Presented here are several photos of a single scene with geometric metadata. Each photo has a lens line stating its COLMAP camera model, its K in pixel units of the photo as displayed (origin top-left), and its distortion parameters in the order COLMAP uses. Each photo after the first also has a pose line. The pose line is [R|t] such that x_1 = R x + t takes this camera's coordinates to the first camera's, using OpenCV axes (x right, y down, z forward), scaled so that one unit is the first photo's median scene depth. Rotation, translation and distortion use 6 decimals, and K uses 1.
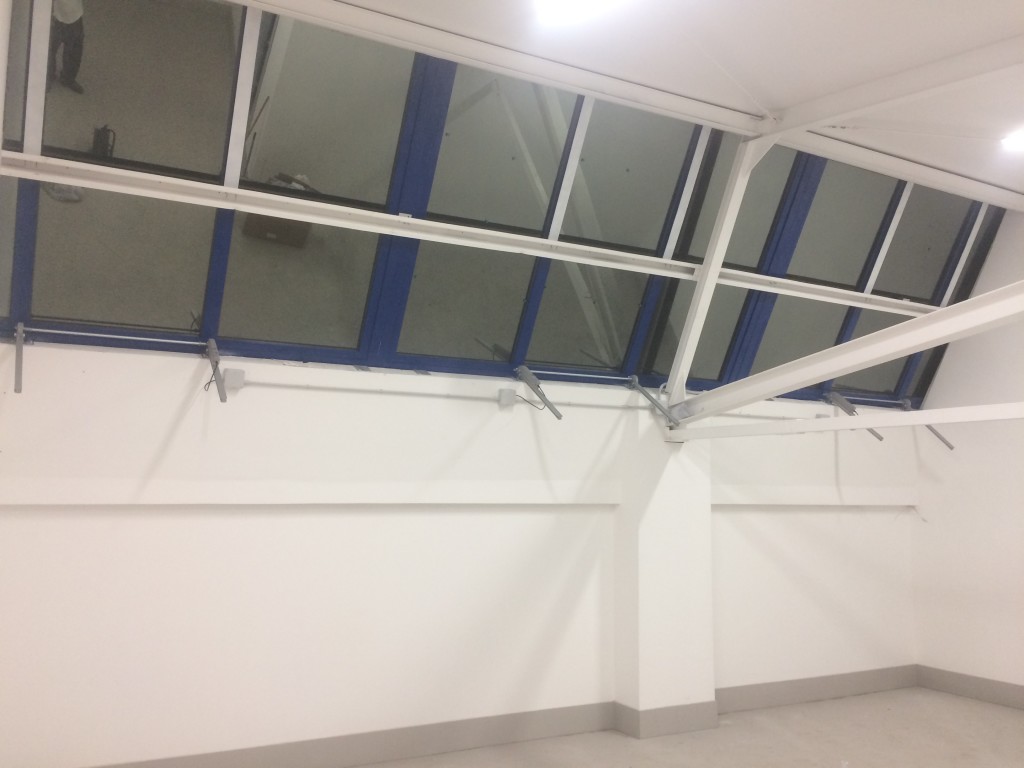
lens RADIAL K [[868.0, 0, 512.0], [0, 868.0, 384.0], [0, 0, 1]] dist [0.001226, 0.000110]
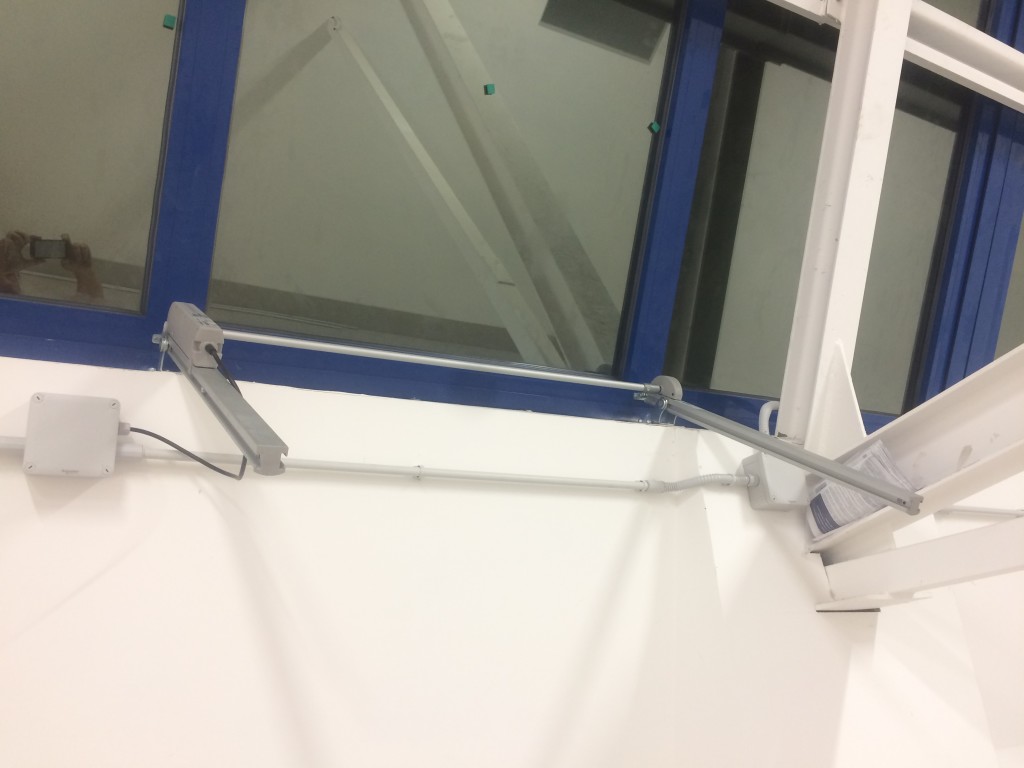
lens RADIAL K [[740.6, 0, 512.0], [0, 740.6, 384.0], [0, 0, 1]] dist [-0.002303, -0.001898]
pose [[0.995707, -0.092557, 0.001119, 0.090744], [0.089056, 0.954611, -0.284229, 0.057088], [0.025239, 0.283108, 0.958756, 0.770106]]
